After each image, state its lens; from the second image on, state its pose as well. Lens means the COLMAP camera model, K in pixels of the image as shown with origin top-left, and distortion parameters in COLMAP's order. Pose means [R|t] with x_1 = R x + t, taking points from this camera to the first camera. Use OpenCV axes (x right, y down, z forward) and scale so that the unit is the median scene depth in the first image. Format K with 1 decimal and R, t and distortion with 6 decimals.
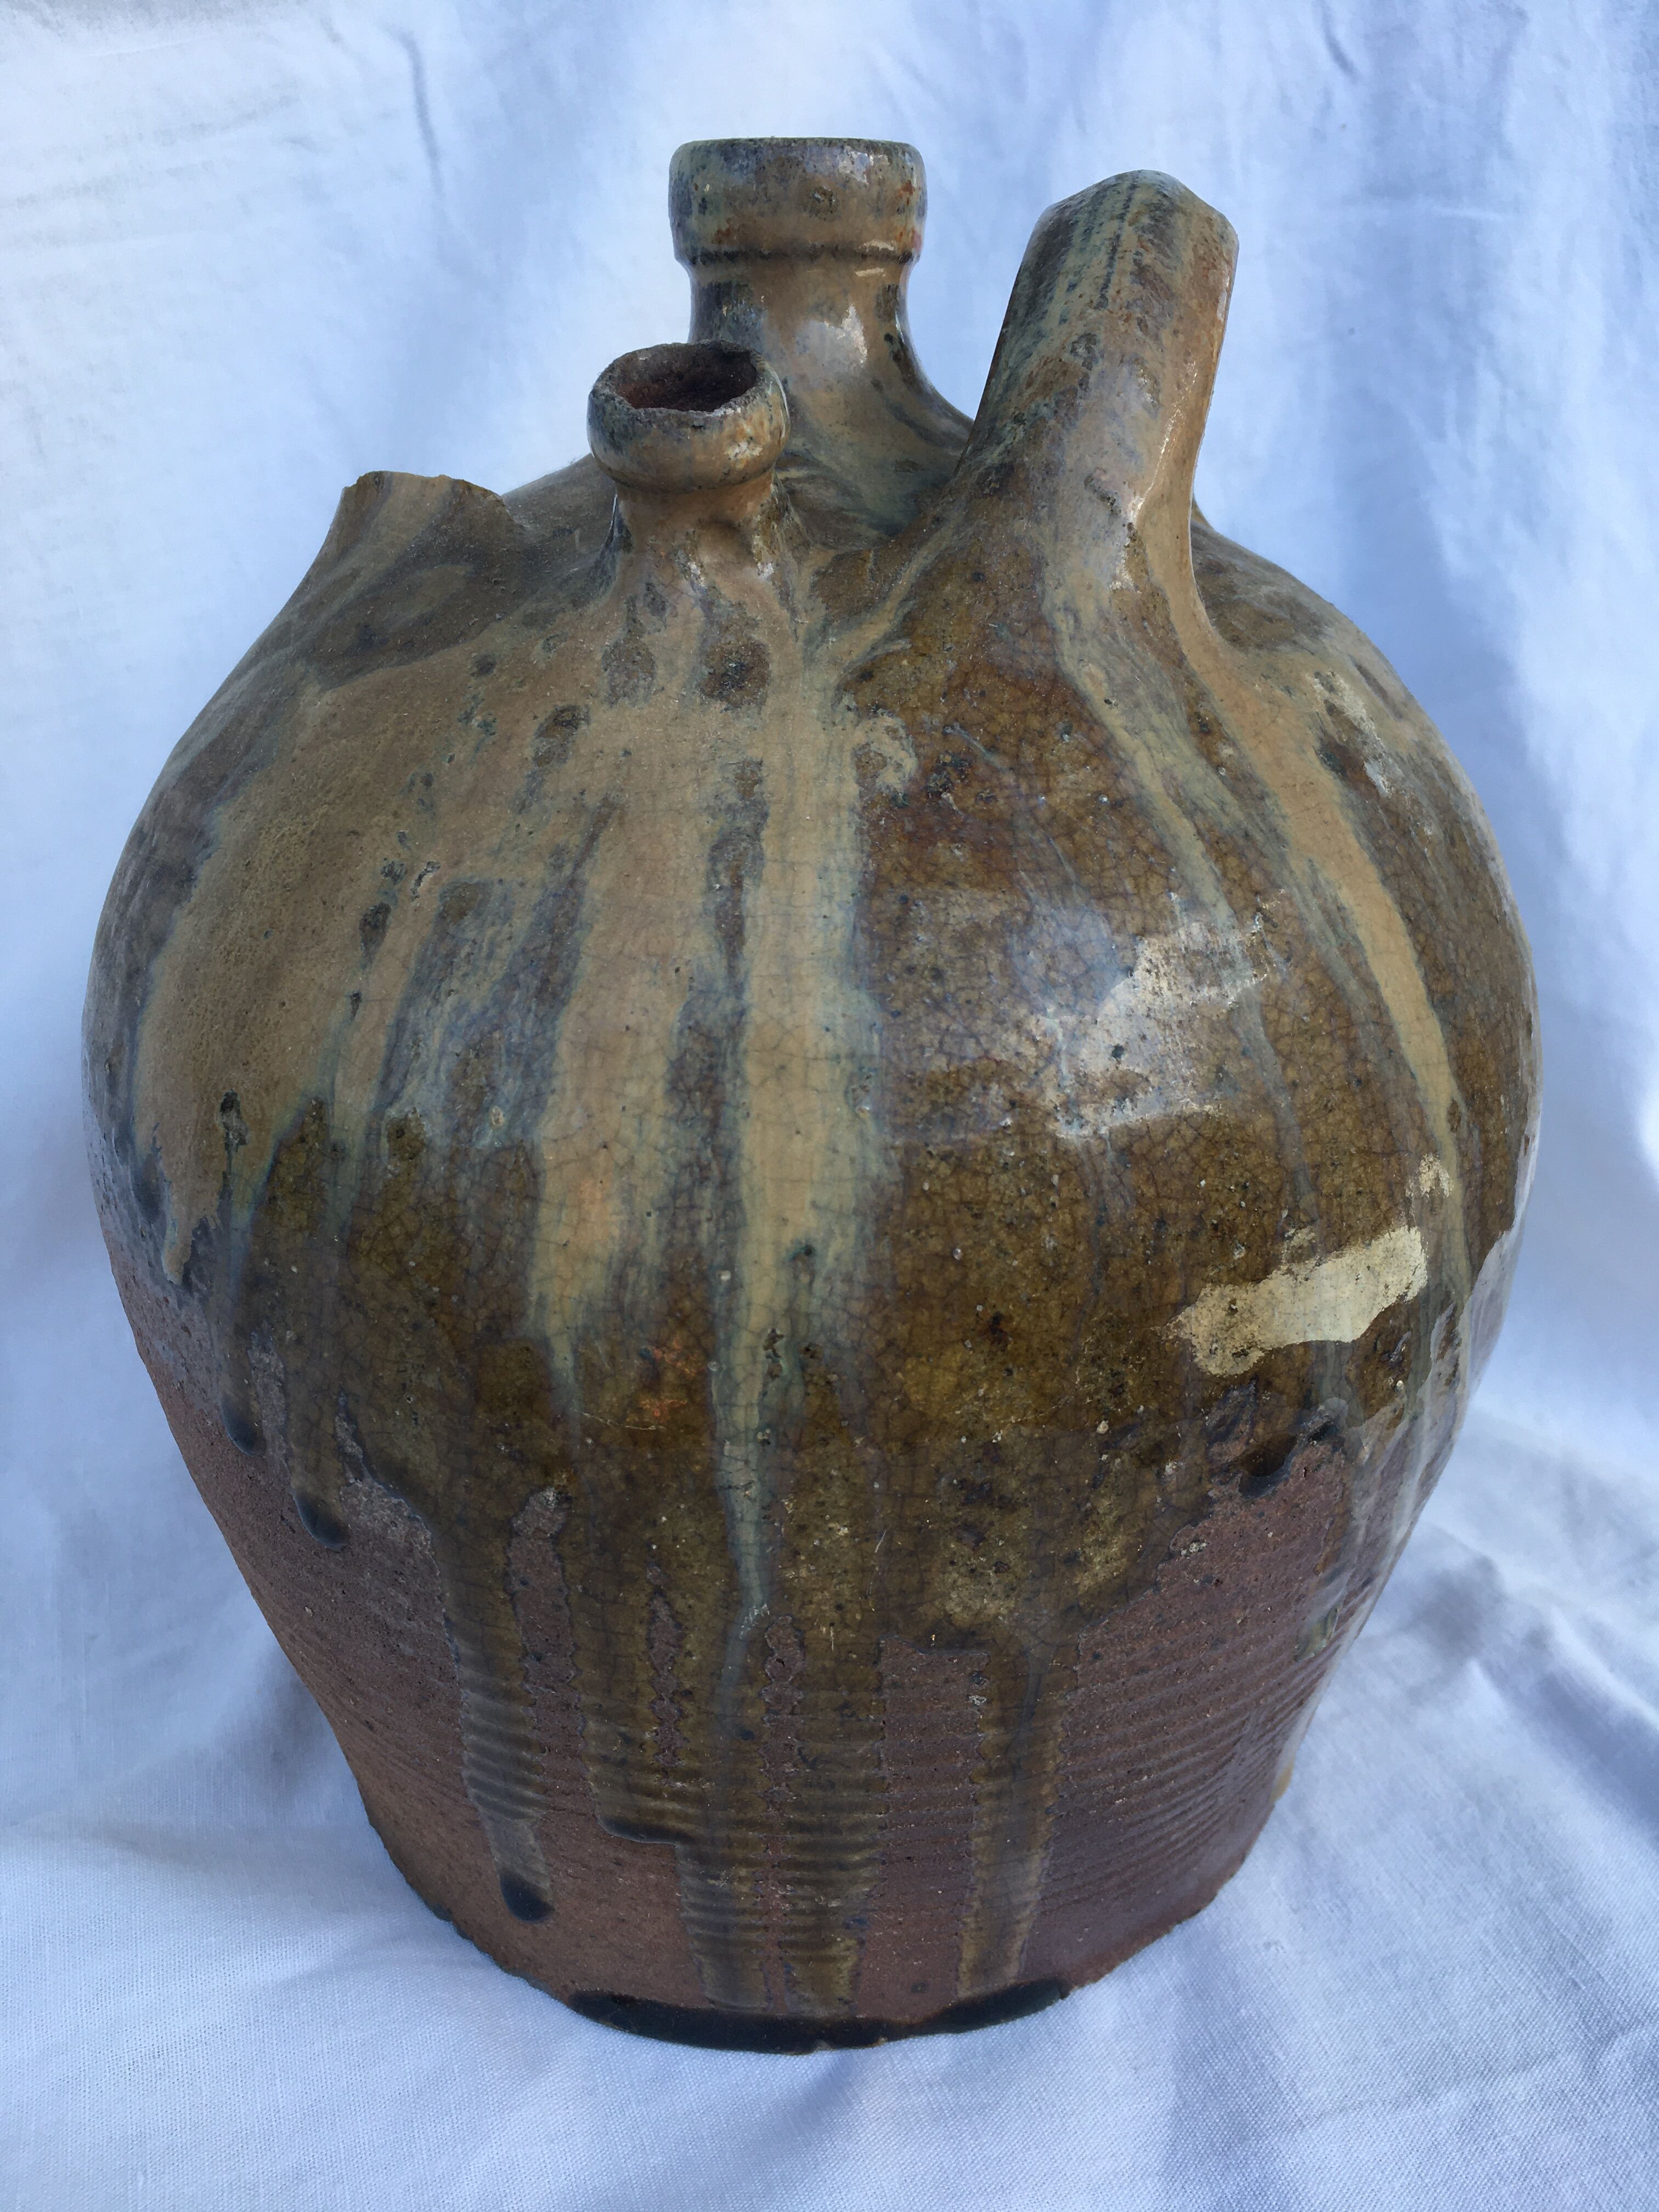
lens RADIAL K [[1925.1, 0, 829.5], [0, 1925.1, 1106.0], [0, 0, 1]] dist [0.035377, 0.001333]
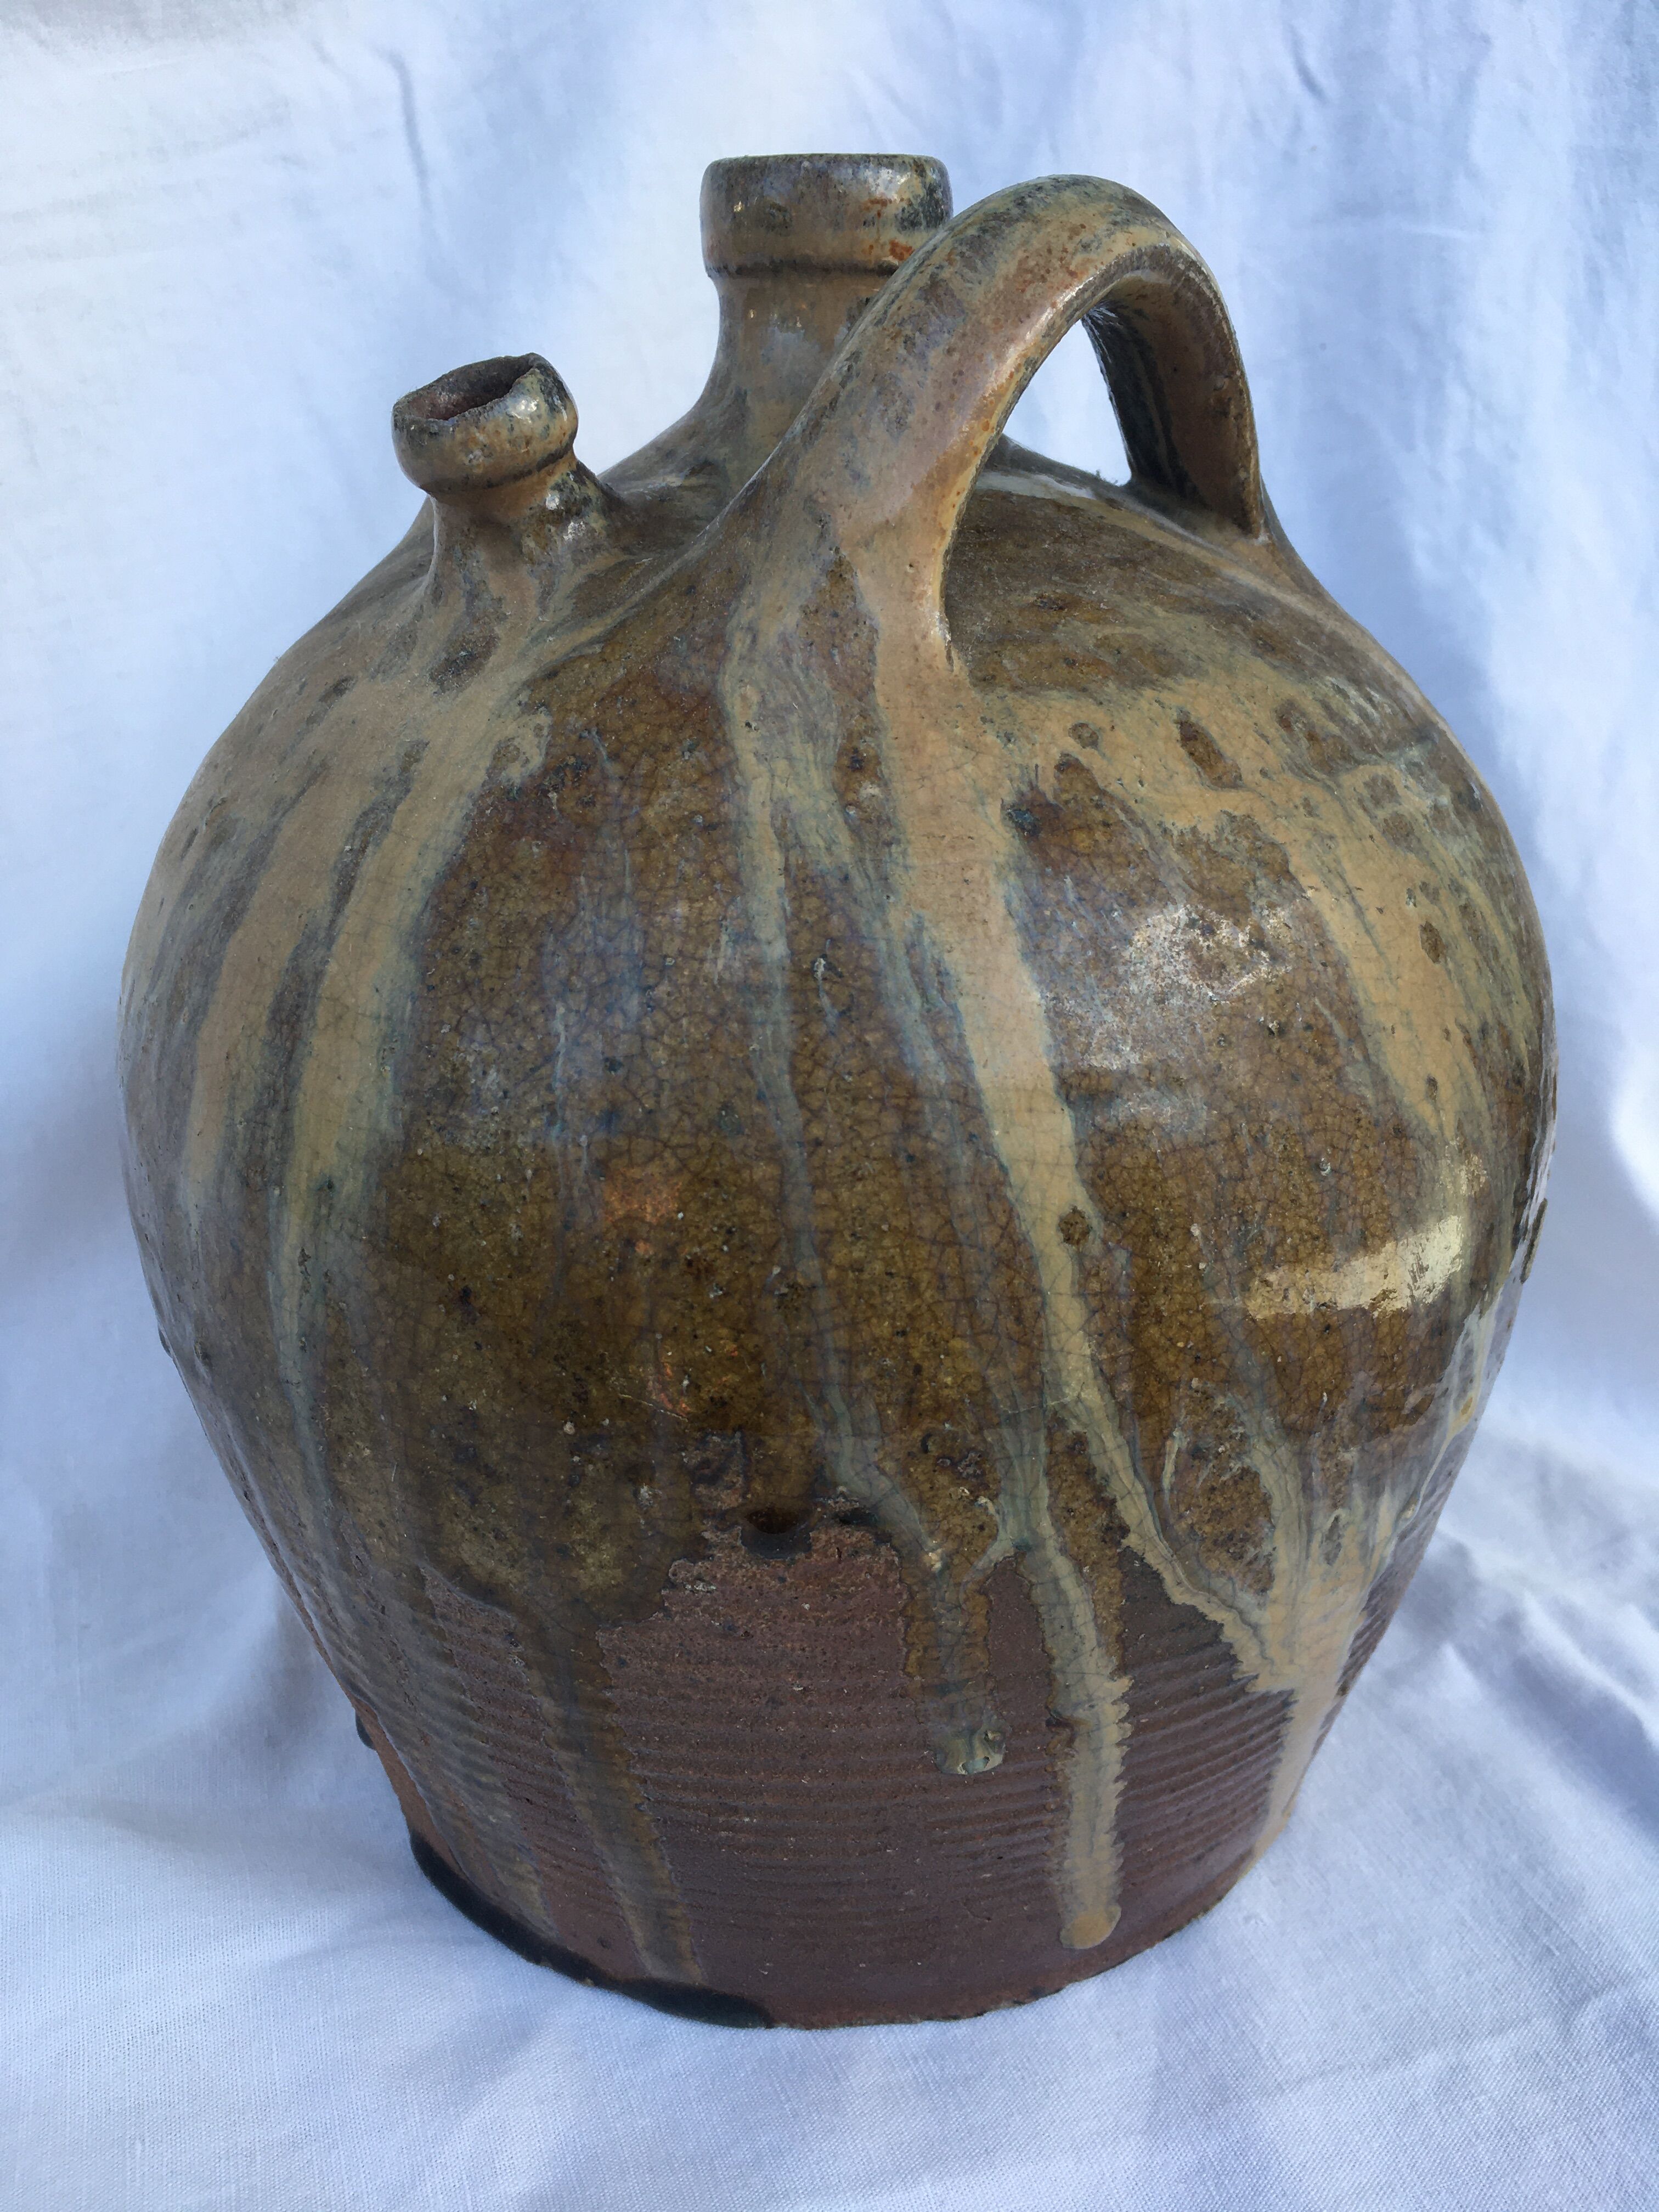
lens RADIAL K [[1925.1, 0, 829.5], [0, 1925.1, 1106.0], [0, 0, 1]] dist [0.035377, 0.001333]
pose [[0.835819, 0.205632, -0.509041, 0.739617], [-0.203247, 0.977223, 0.061039, -0.089468], [0.509998, 0.052444, 0.858575, 0.187724]]
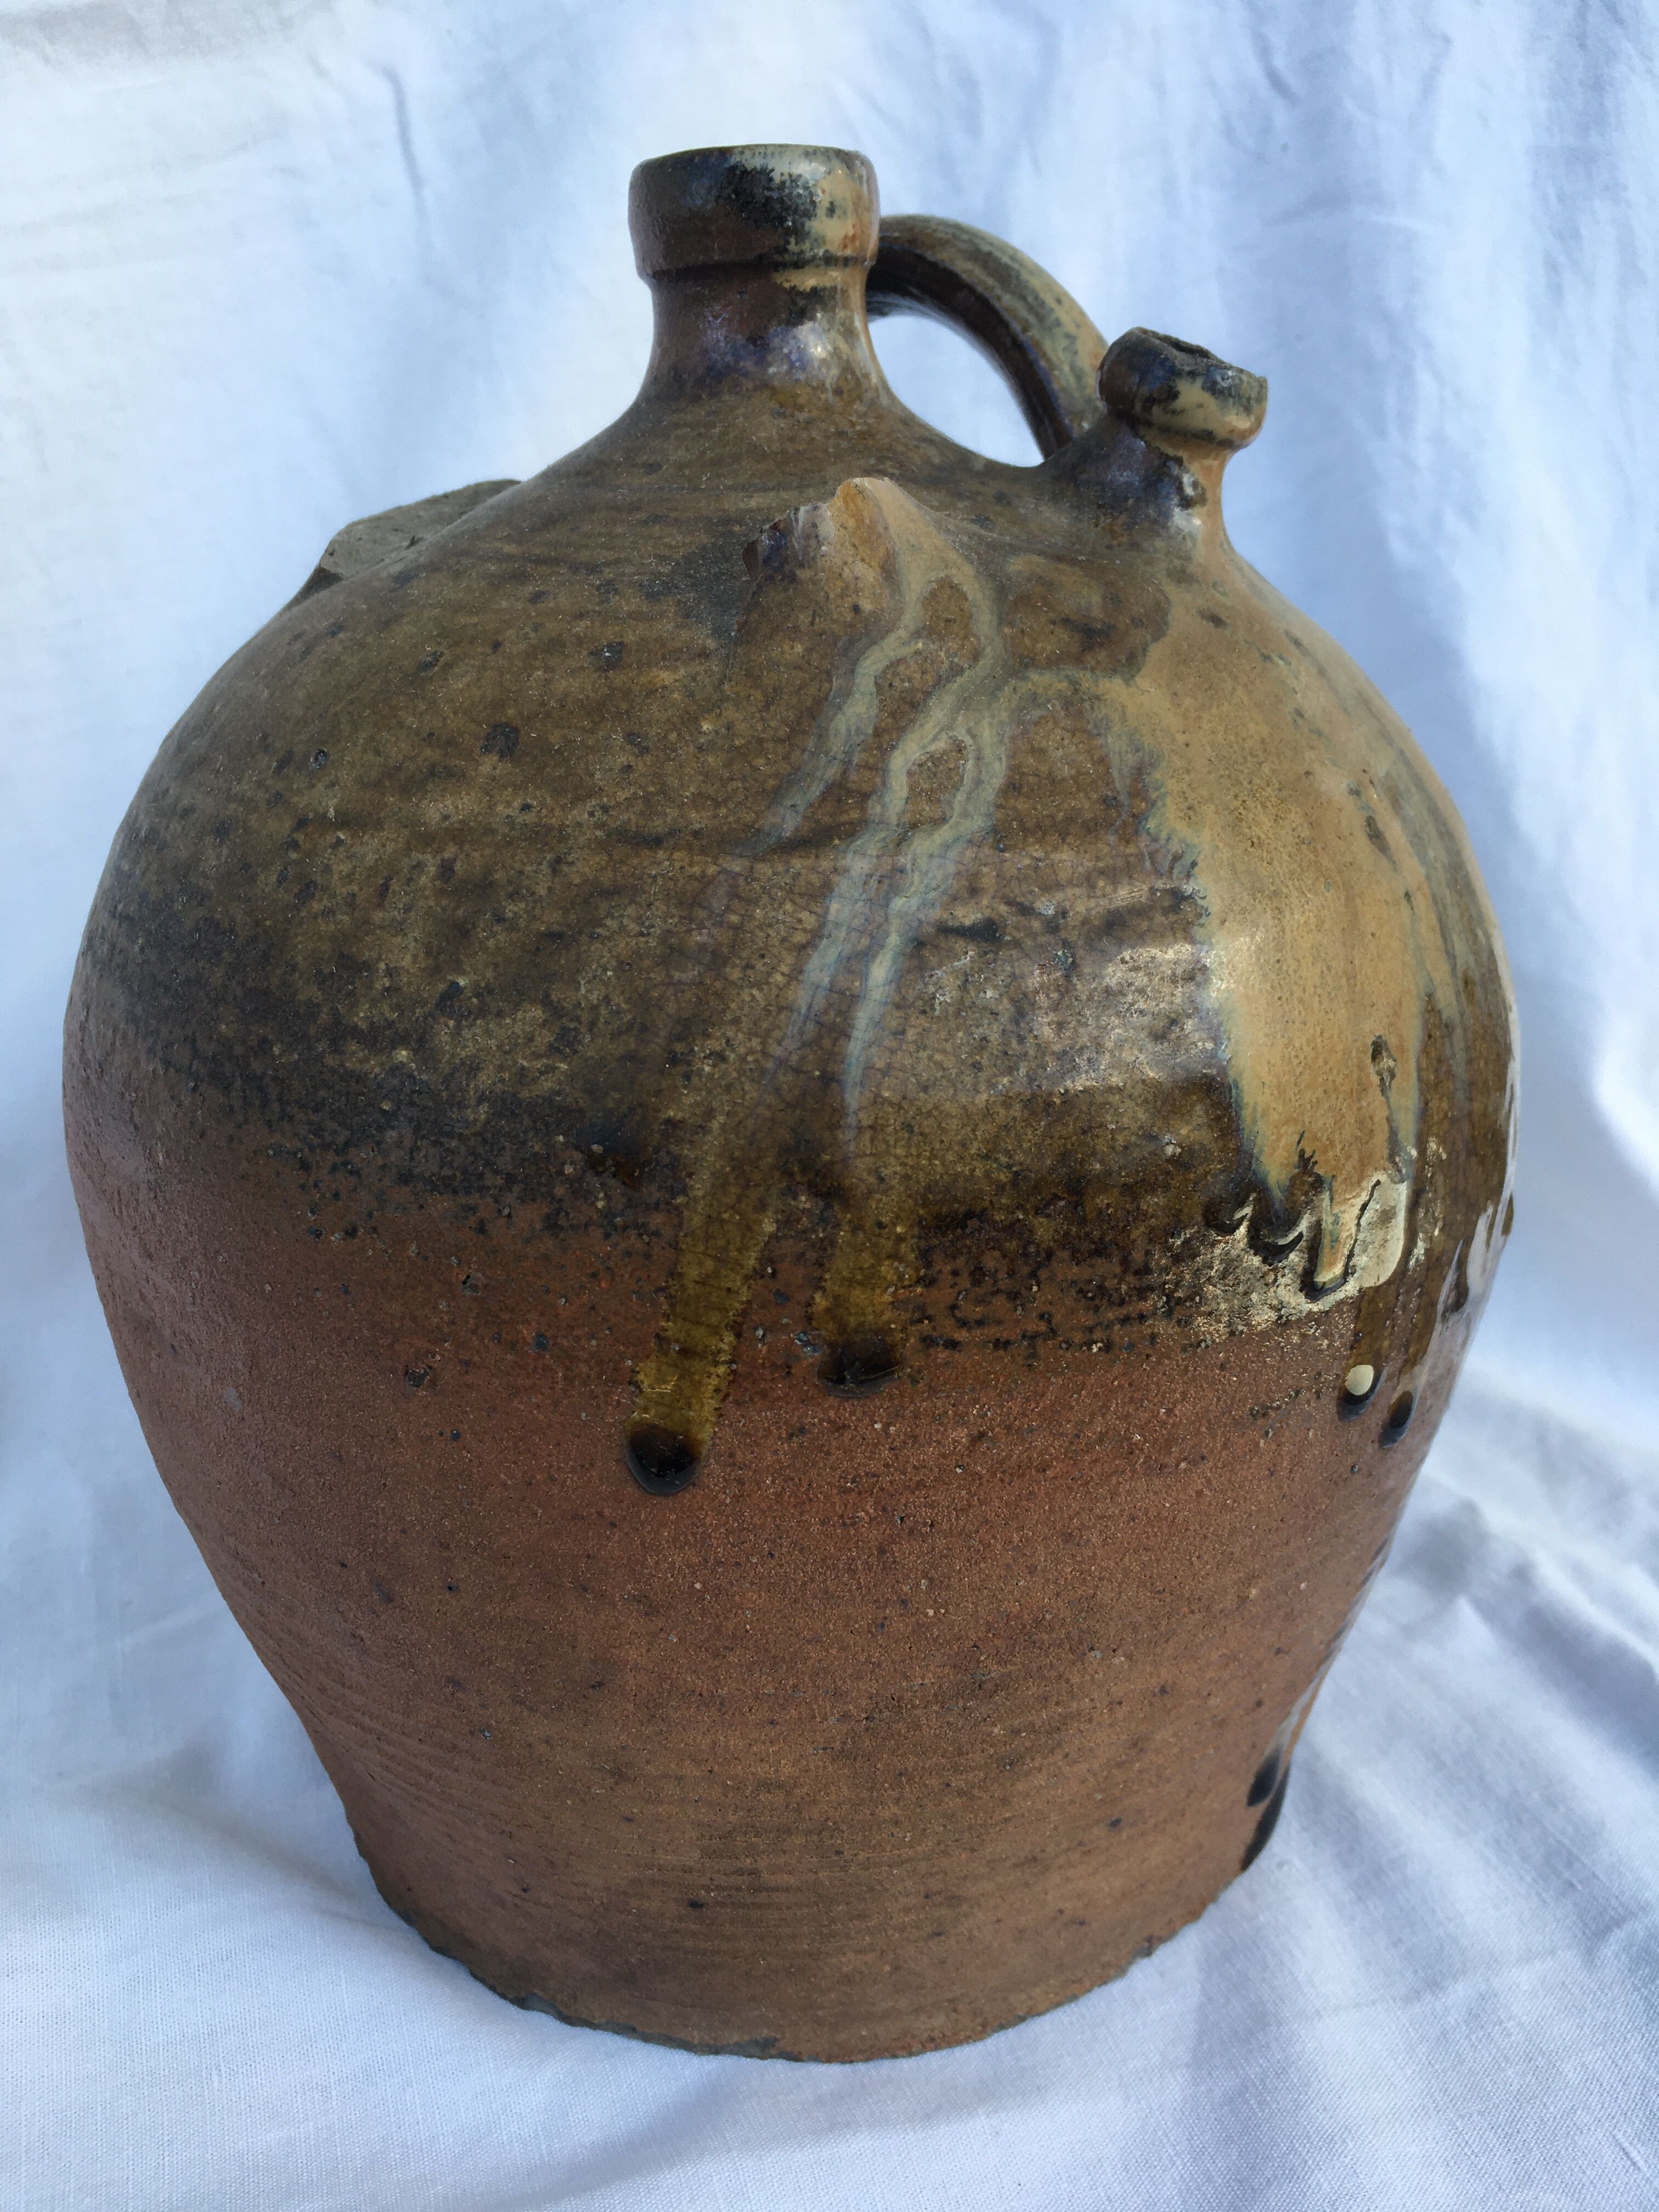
lens RADIAL K [[1925.1, 0, 829.5], [0, 1925.1, 1106.0], [0, 0, 1]] dist [0.035377, 0.001333]
pose [[0.159160, -0.337741, 0.927685, -1.373177], [0.400133, 0.881093, 0.252129, -0.363658], [-0.902531, 0.331068, 0.275376, 1.037255]]
